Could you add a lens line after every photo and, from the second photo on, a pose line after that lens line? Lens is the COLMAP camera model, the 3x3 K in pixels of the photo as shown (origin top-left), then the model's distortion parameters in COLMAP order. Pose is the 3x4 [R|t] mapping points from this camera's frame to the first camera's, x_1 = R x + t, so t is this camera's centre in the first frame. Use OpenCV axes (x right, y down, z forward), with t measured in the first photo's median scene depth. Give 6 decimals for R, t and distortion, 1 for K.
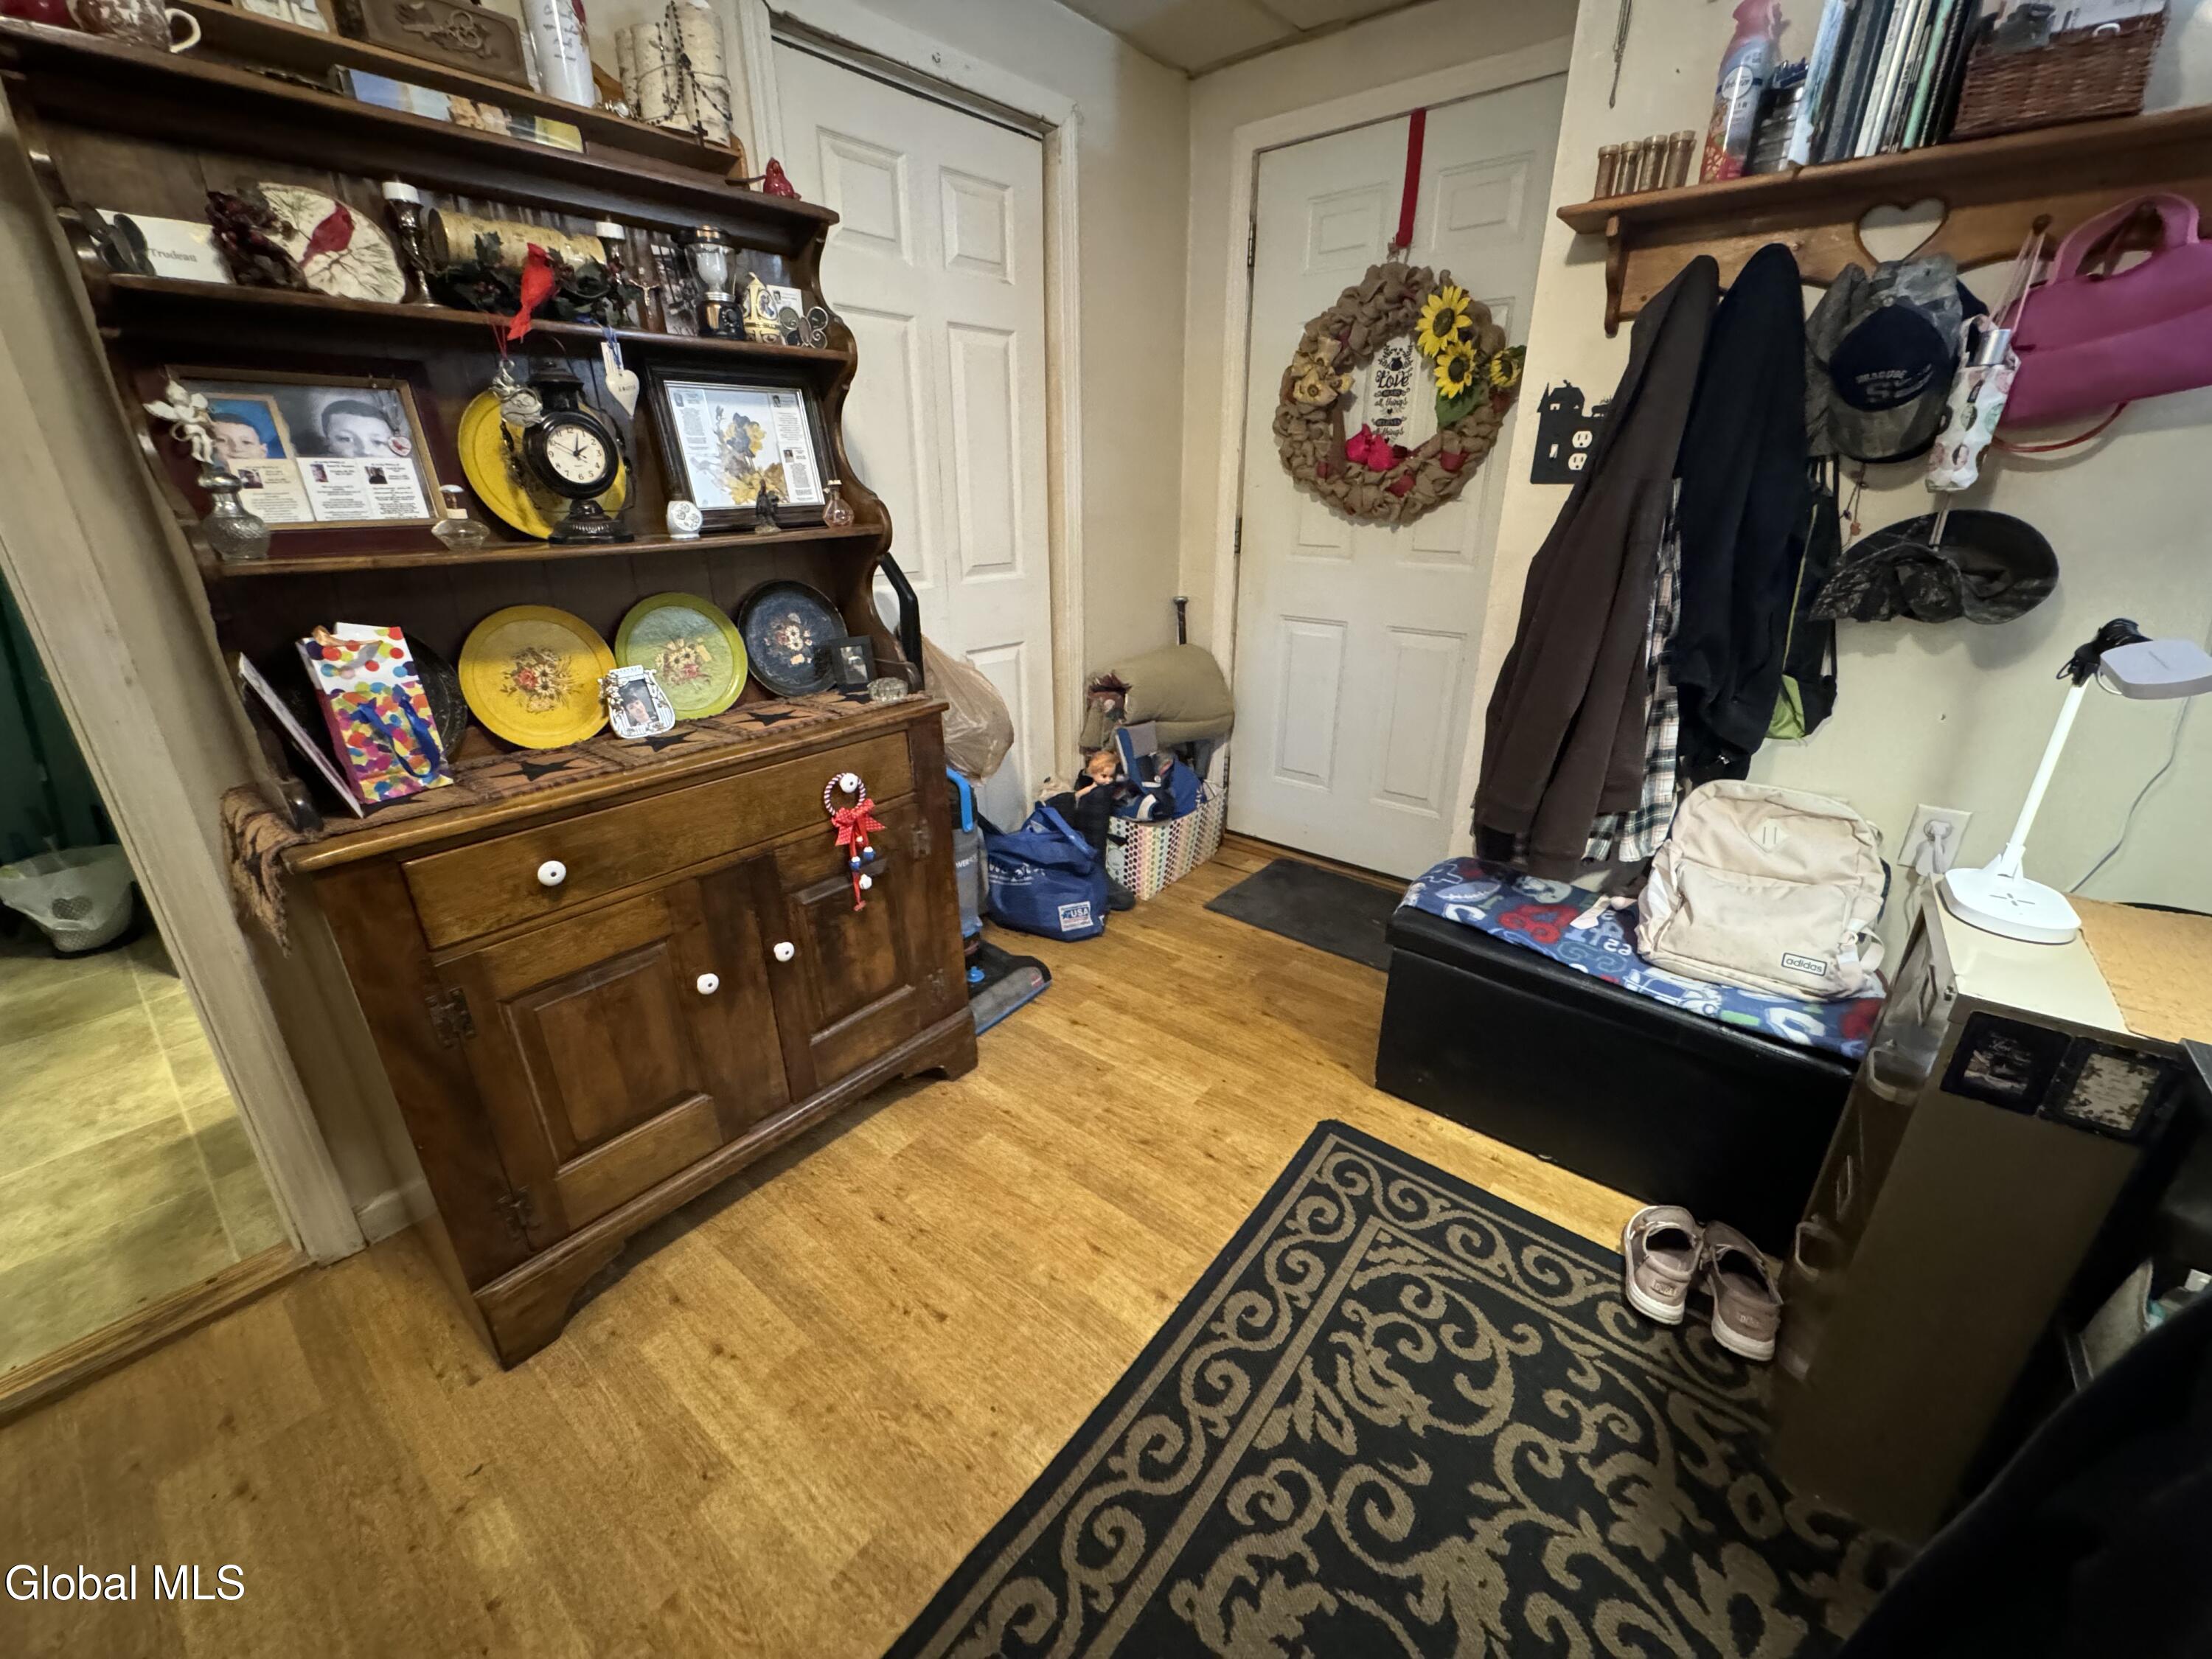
lens RADIAL K [[887.3, 0, 1097.4], [0, 887.3, 826.7], [0, 0, 1]] dist [-0.003492, 0.000067]
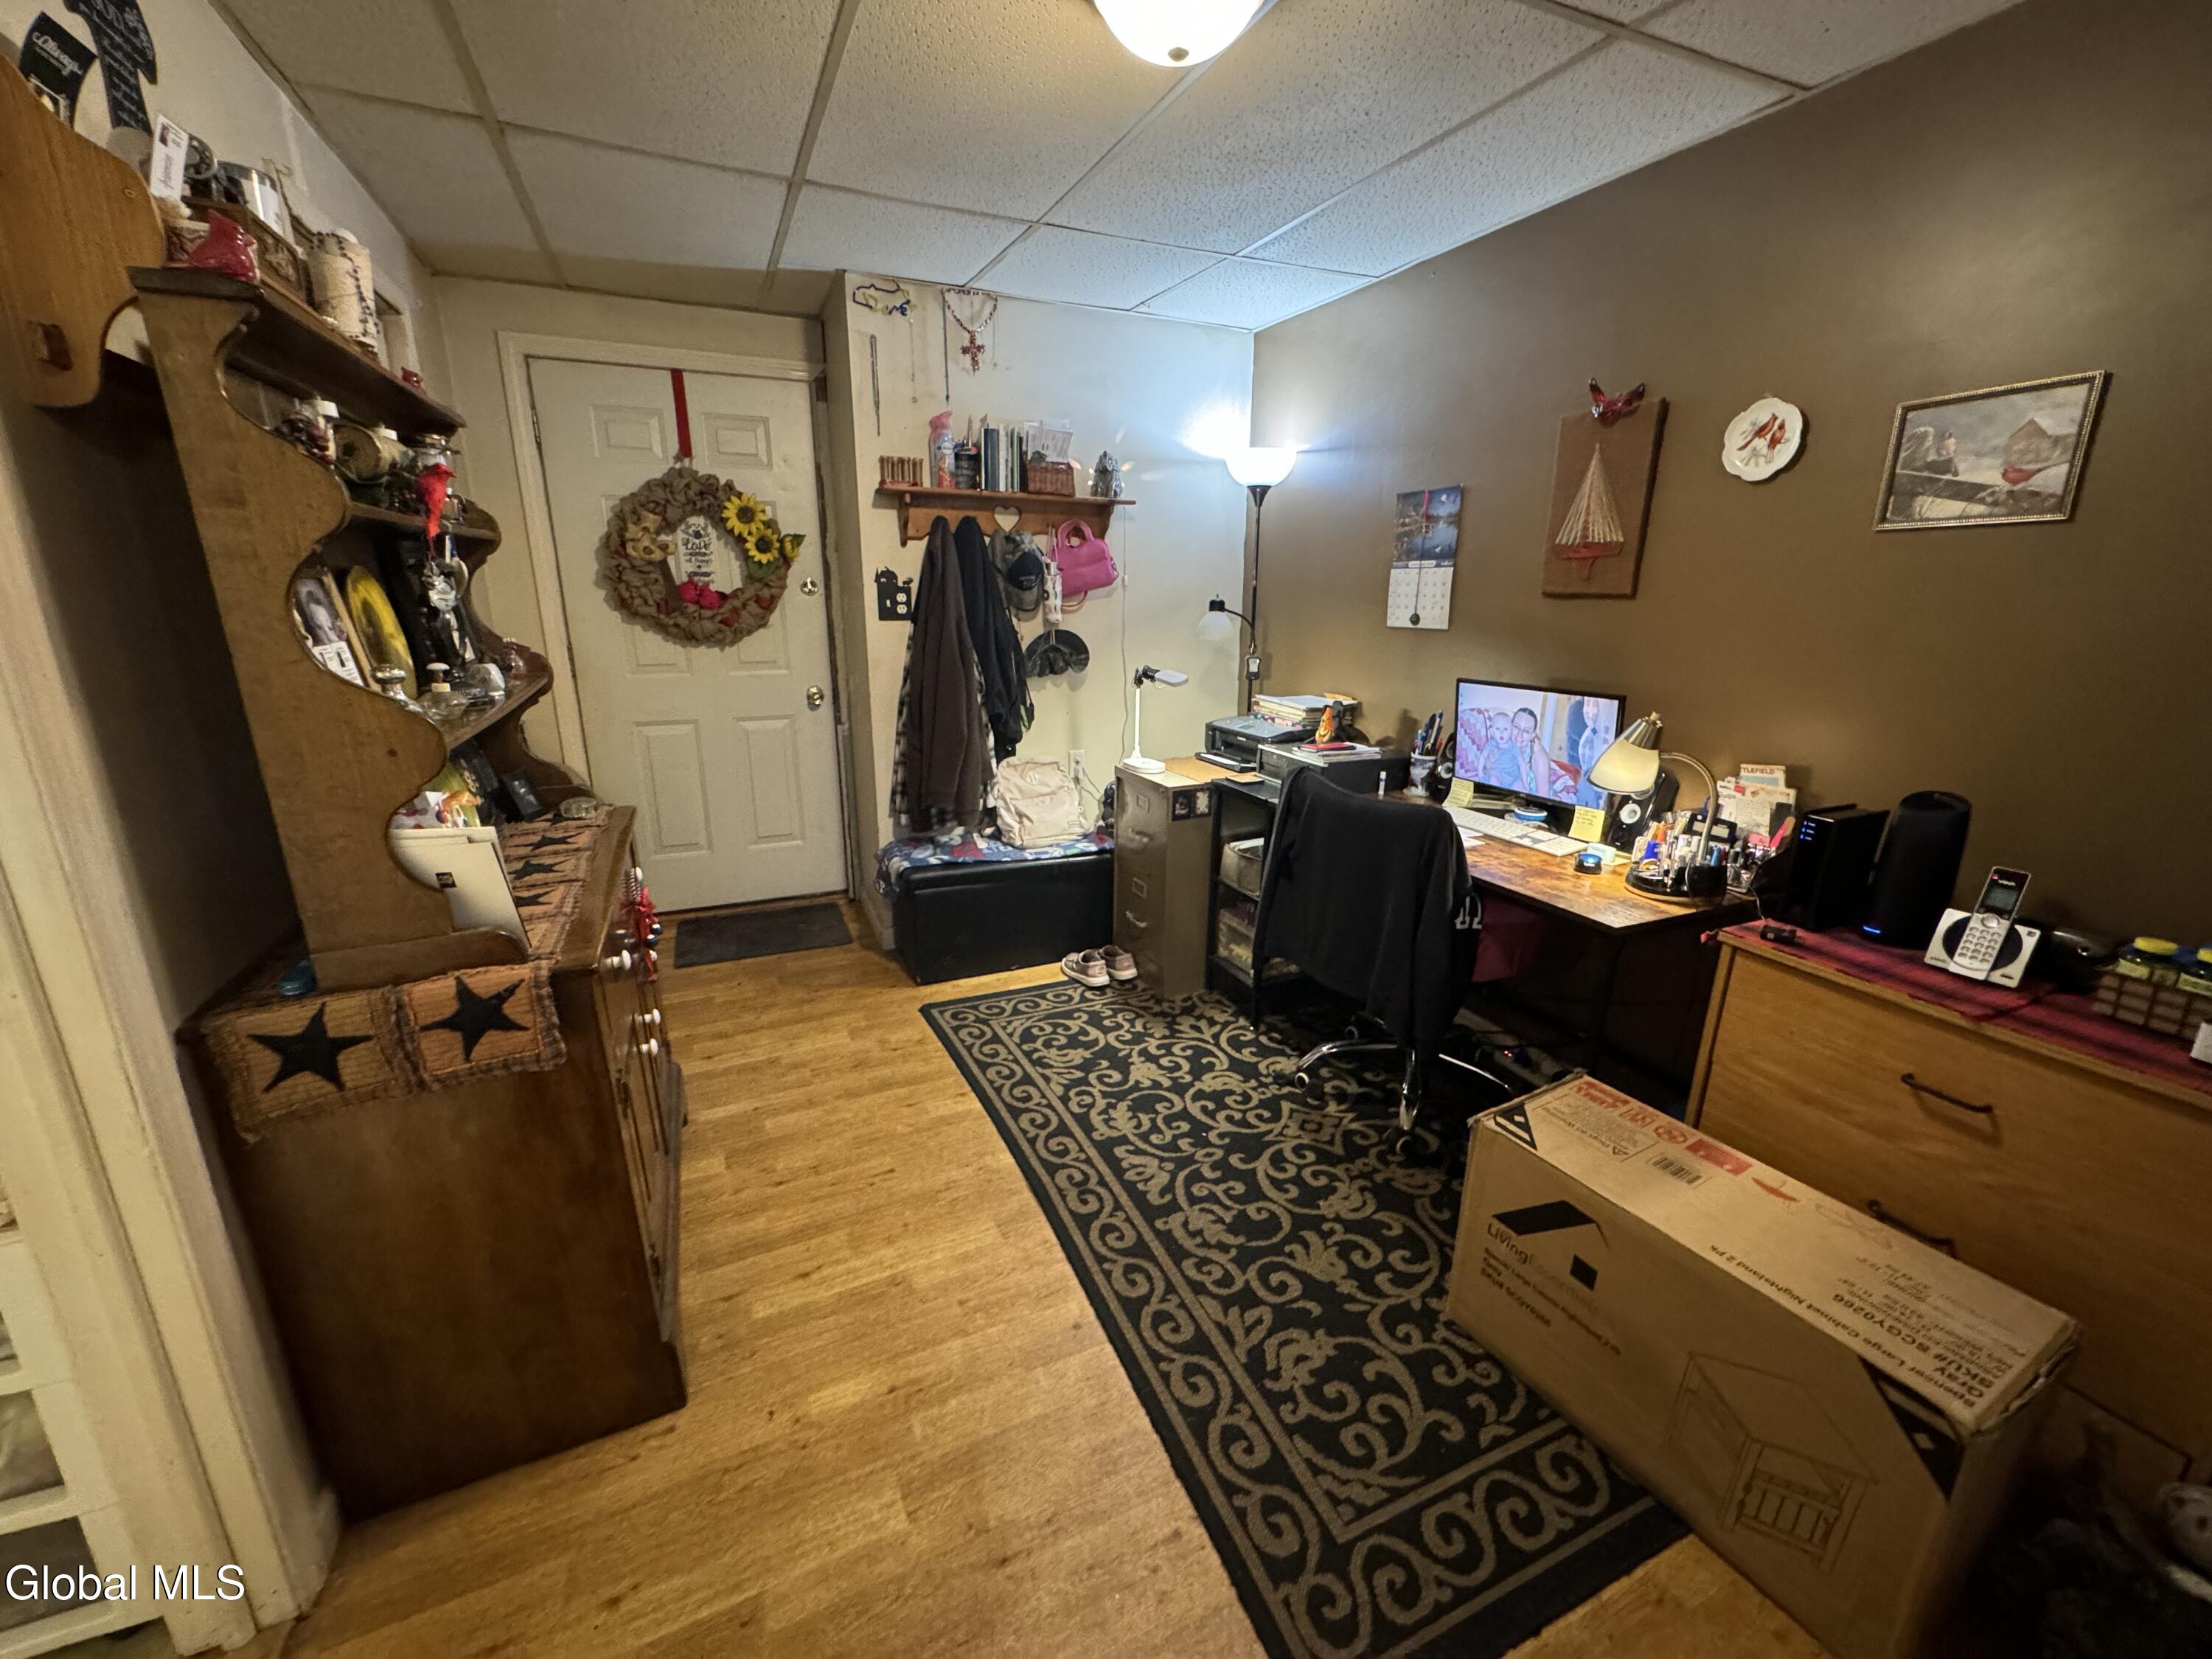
lens RADIAL K [[887.3, 0, 1108.0], [0, 887.3, 829.9], [0, 0, 1]] dist [-0.003492, 0.000067]
pose [[0.434843, -0.234289, 0.869494, -1.102988], [0.320518, 0.942597, 0.093692, -0.015084], [-0.841534, 0.237948, 0.484976, -0.166640]]
